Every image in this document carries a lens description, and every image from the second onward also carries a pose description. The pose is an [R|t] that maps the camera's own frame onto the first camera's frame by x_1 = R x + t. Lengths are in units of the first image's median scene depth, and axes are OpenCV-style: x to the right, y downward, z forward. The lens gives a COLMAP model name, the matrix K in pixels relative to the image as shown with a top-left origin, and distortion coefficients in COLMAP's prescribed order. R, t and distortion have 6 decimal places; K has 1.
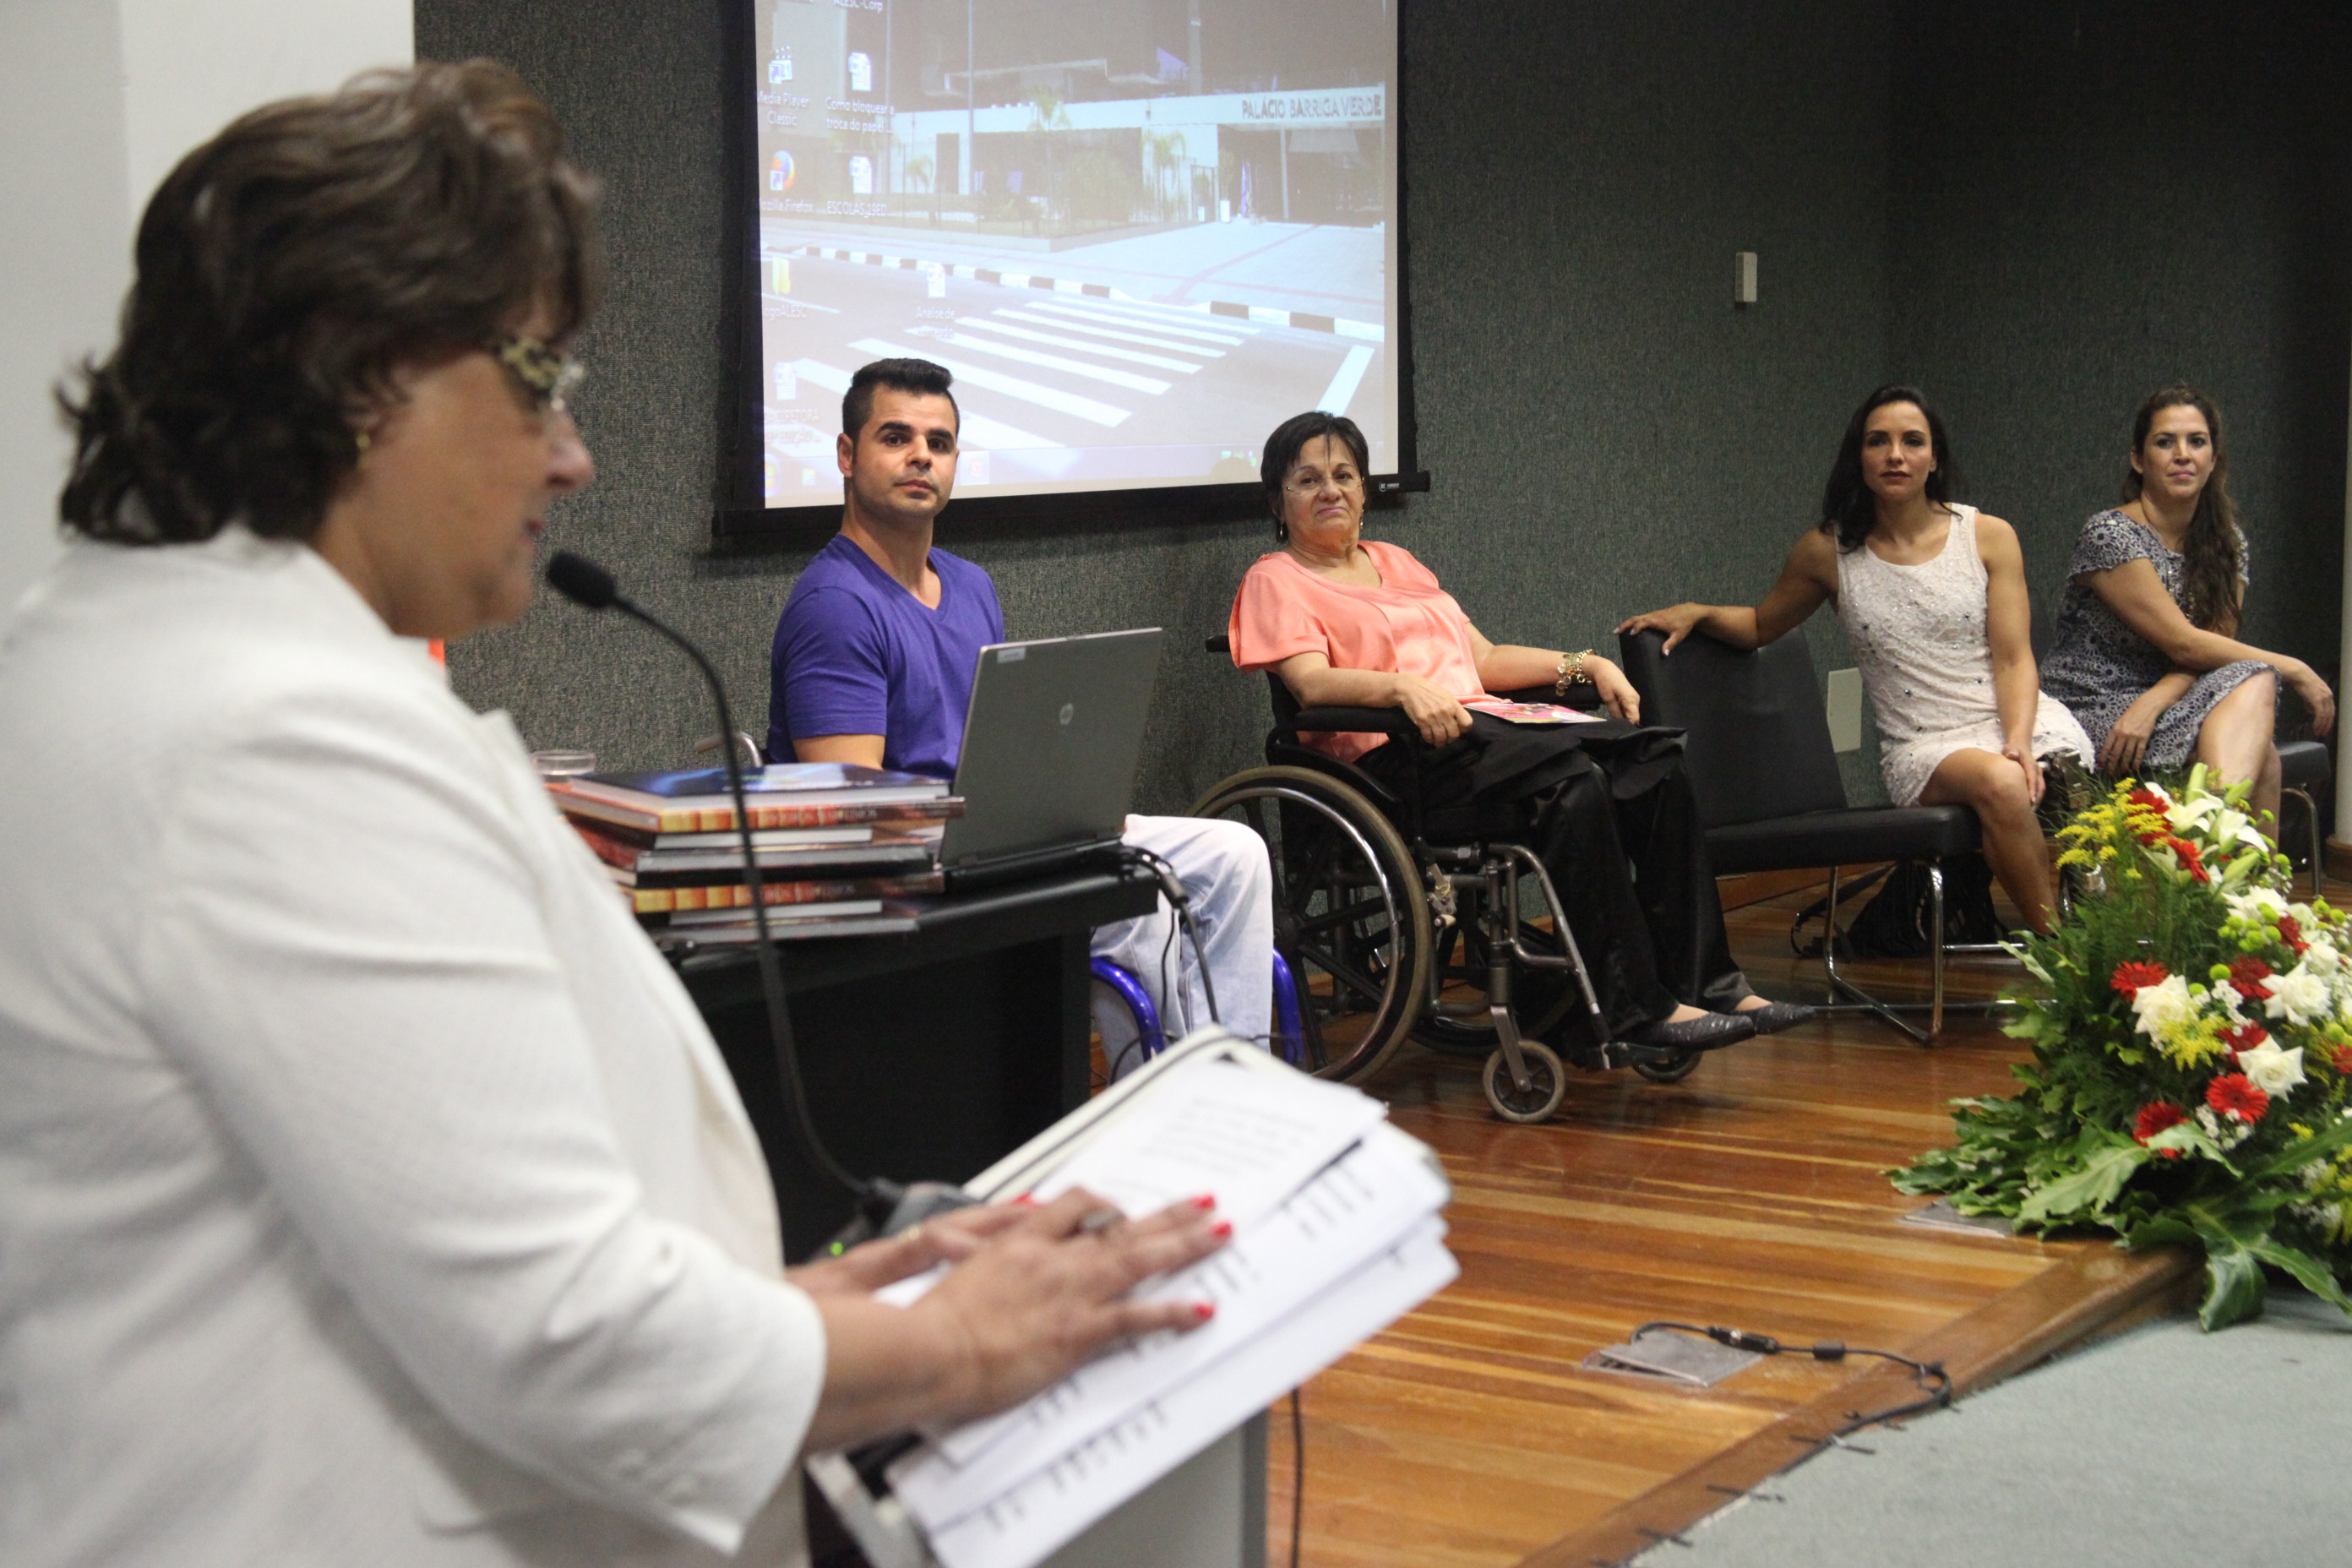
lens RADIAL K [[3823.2, 0, 1164.6], [0, 3823.2, 814.9], [0, 0, 1]] dist [0.146893, 0.000000]
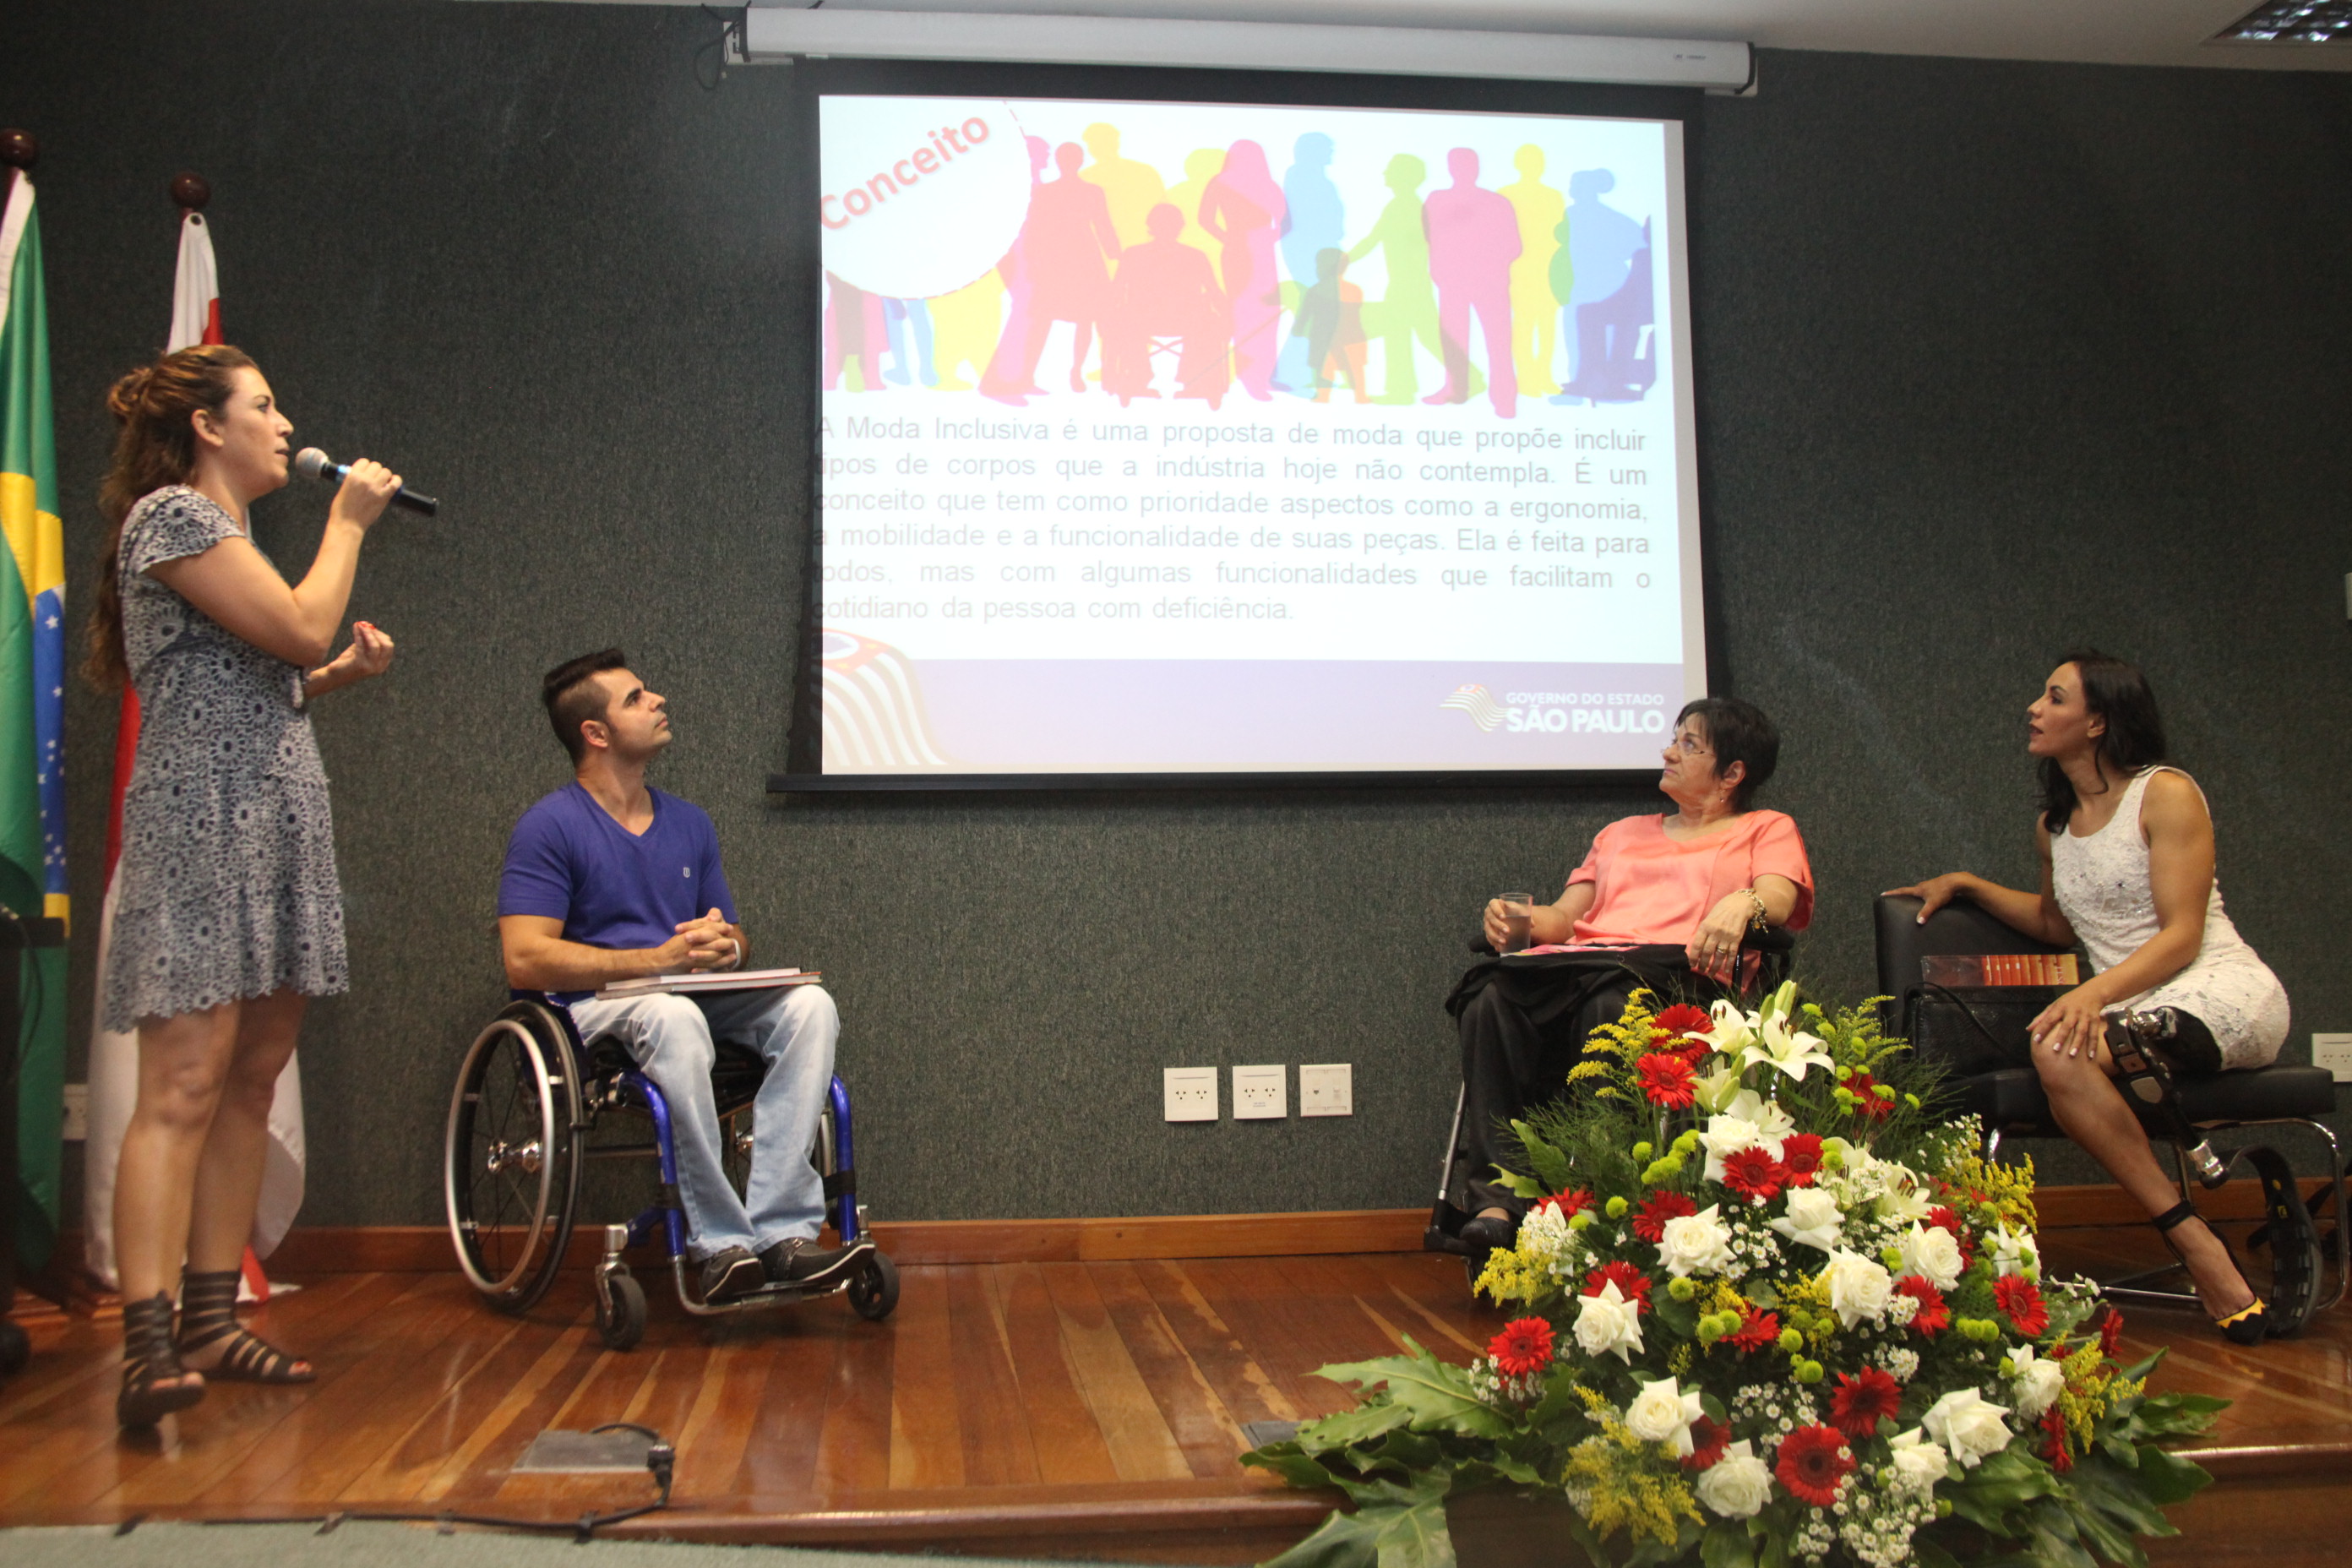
lens RADIAL K [[2165.2, 0, 1144.6], [0, 2165.2, 787.3], [0, 0, 1]] dist [-0.072455, 0.000000]
pose [[0.631168, -0.054904, -0.773701, 0.562891], [-0.079775, 0.987607, -0.135162, 0.021095], [0.771533, 0.147032, 0.618965, 0.586883]]
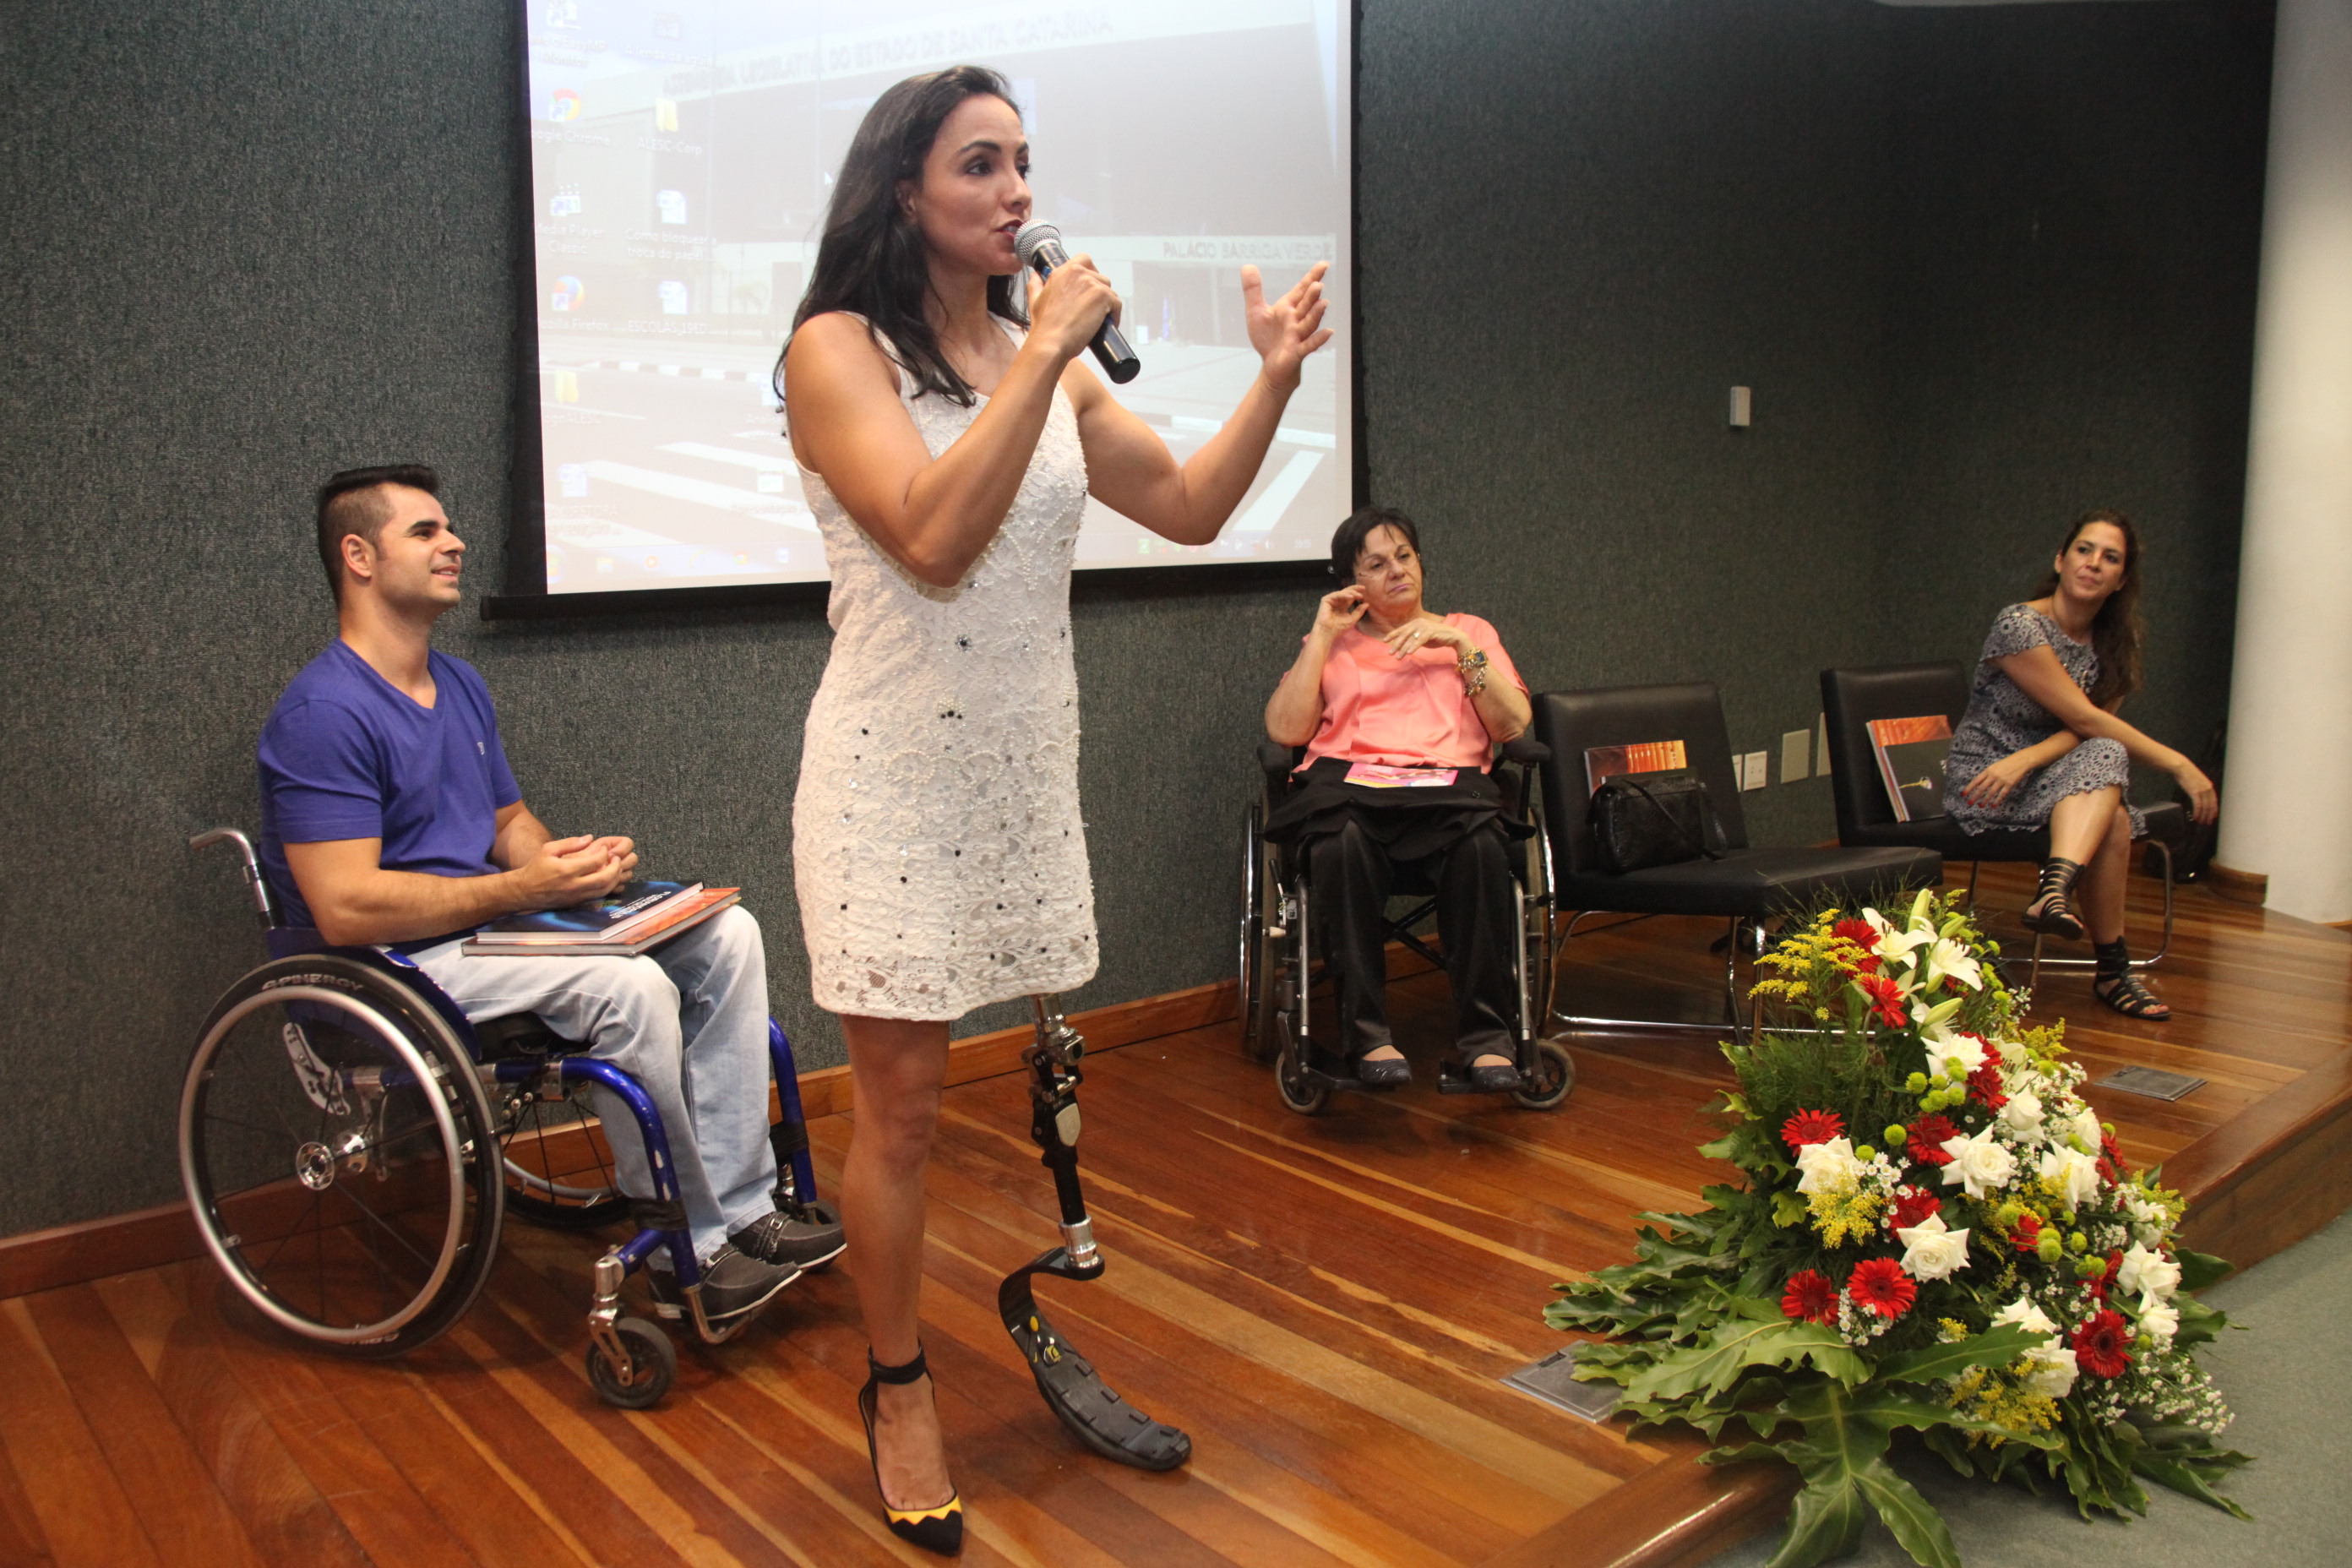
lens RADIAL K [[1922.4, 0, 1159.2], [0, 1922.4, 784.8], [0, 0, 1]] dist [-0.154999, 0.123173]
pose [[0.957834, 0.047728, -0.283332, 0.219744], [-0.035798, 0.998247, 0.047139, -0.055195], [0.285085, -0.035009, 0.957863, 0.505511]]
